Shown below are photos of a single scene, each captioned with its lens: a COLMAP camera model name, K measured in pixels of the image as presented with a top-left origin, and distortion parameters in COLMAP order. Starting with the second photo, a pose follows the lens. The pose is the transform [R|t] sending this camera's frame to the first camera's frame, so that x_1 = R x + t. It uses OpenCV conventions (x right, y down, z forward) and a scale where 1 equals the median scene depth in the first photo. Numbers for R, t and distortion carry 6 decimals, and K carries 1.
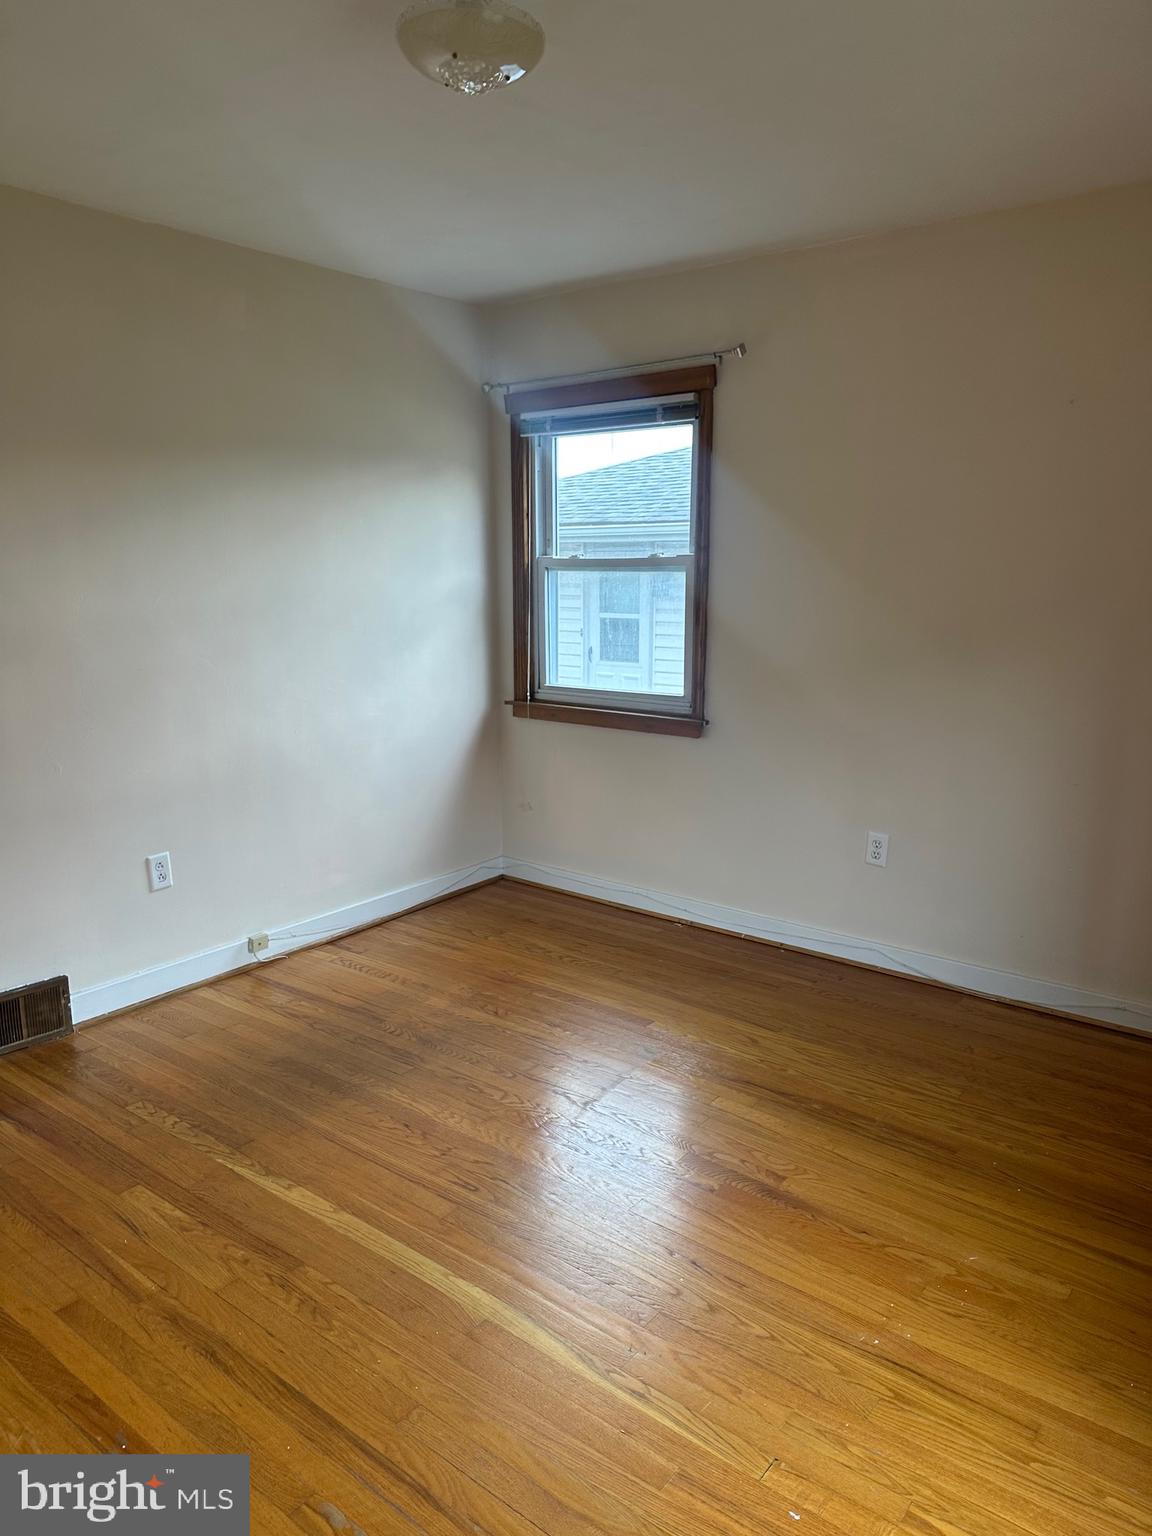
lens RADIAL K [[1090.7, 0, 577.0], [0, 1090.7, 767.0], [0, 0, 1]] dist [0.073441, -0.091061]
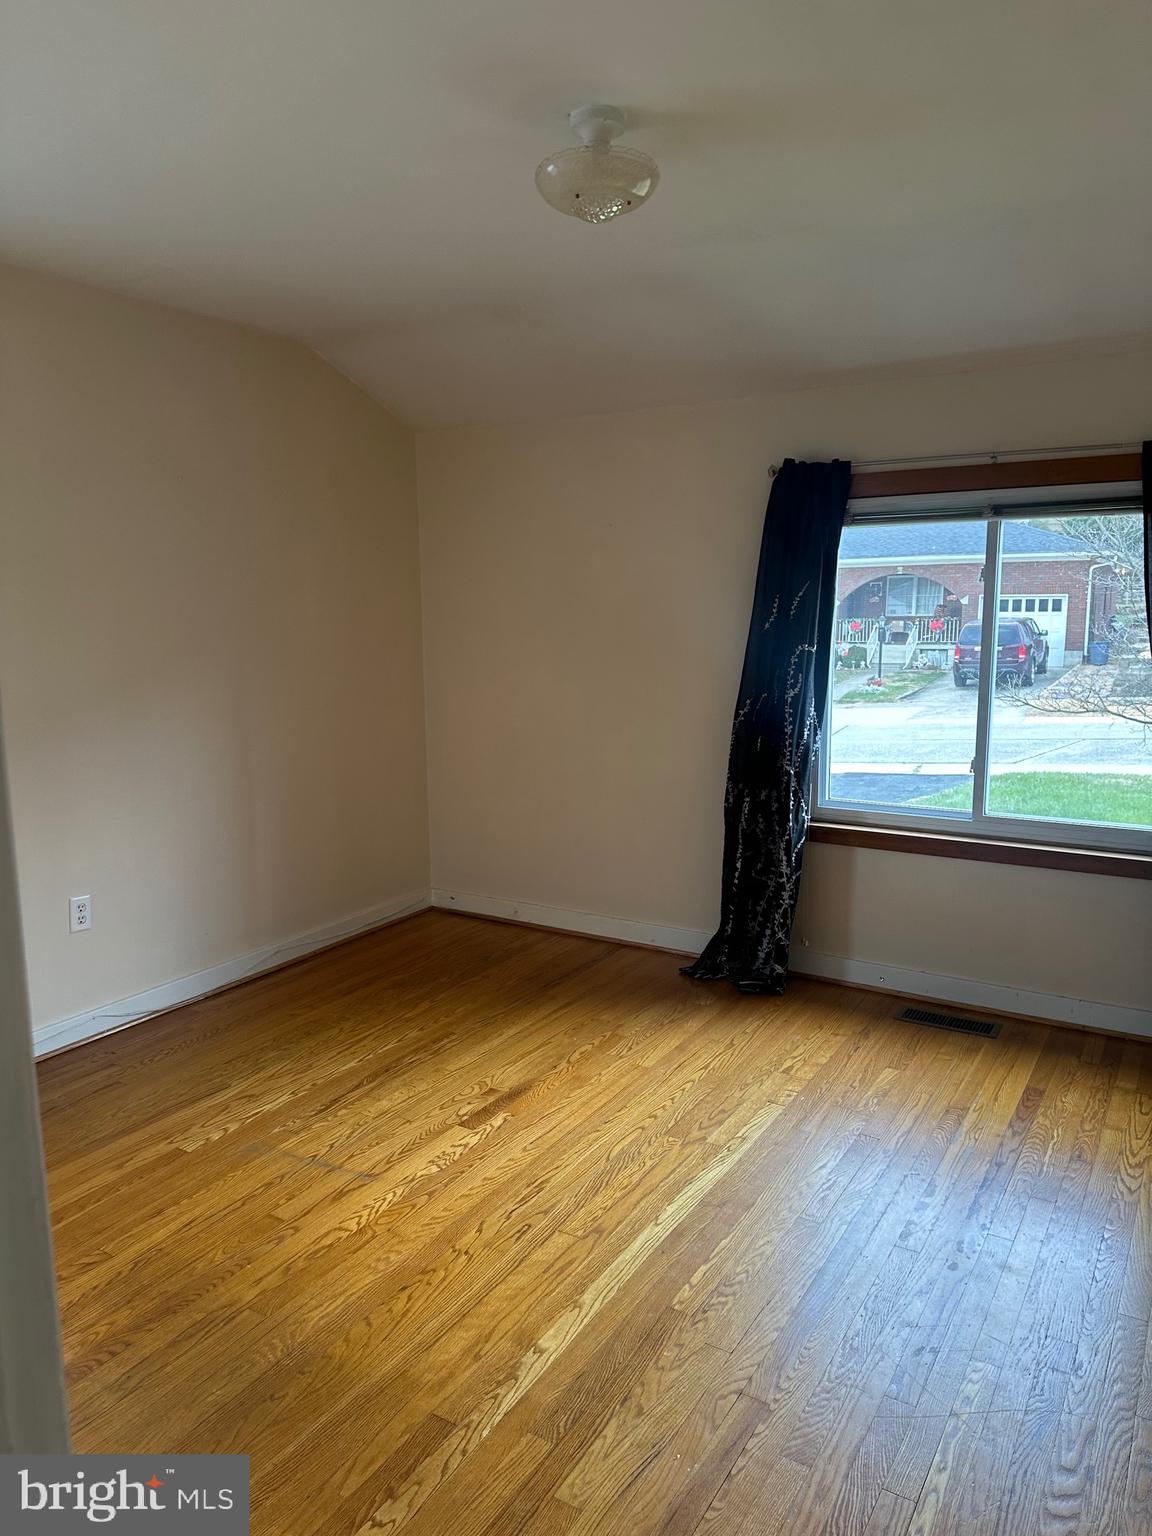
lens RADIAL K [[1090.7, 0, 580.8], [0, 1090.7, 780.0], [0, 0, 1]] dist [0.073441, -0.091061]
pose [[-0.110010, -0.165417, 0.980069, -0.926282], [0.216817, 0.958313, 0.186082, -0.159748], [-0.969994, 0.232967, -0.069559, 0.861240]]
